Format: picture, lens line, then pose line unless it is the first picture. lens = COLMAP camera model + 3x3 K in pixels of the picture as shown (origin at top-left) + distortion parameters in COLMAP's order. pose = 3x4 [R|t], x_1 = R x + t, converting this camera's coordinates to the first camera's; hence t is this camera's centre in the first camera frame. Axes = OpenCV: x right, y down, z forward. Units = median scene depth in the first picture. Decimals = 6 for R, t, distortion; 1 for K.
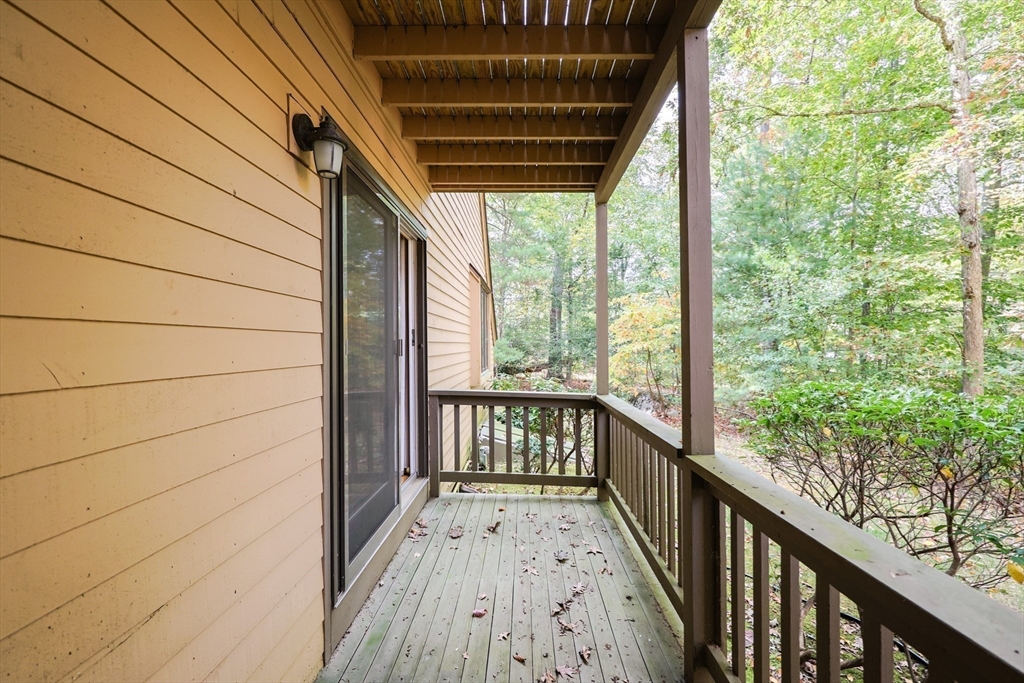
lens RADIAL K [[436.7, 0, 512.5], [0, 436.7, 344.0], [0, 0, 1]] dist [-0.002847, -0.000521]
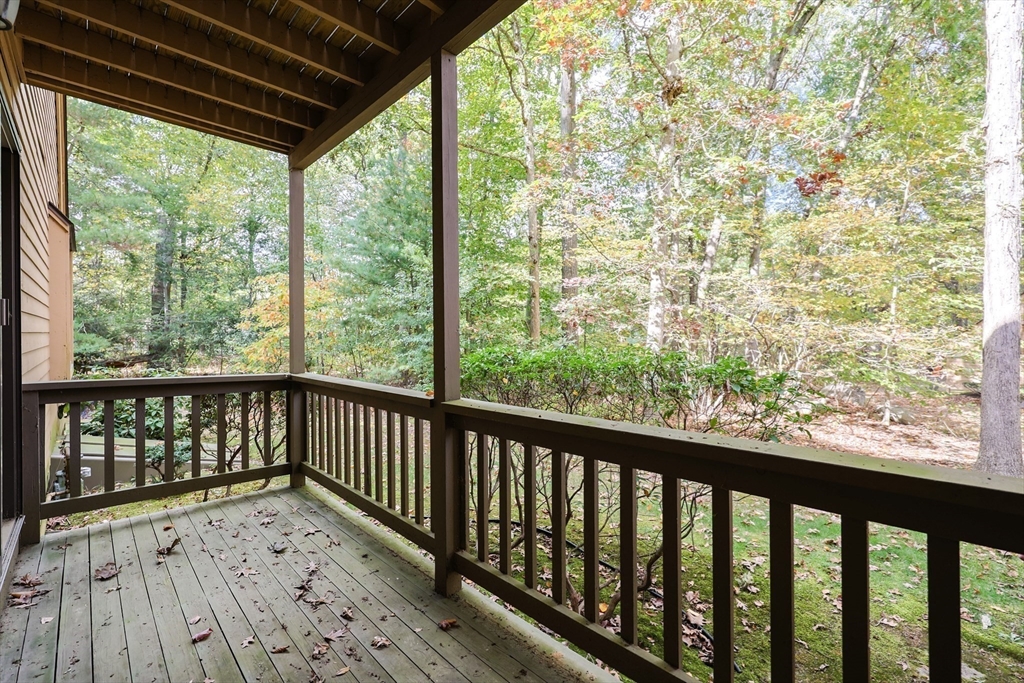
lens RADIAL K [[436.7, 0, 525.5], [0, 436.7, 334.1], [0, 0, 1]] dist [-0.002847, -0.000521]
pose [[0.687092, -0.003773, 0.726561, -0.143554], [-0.001273, 0.999979, 0.006397, 0.025592], [-0.726570, -0.005320, 0.687072, 0.000766]]
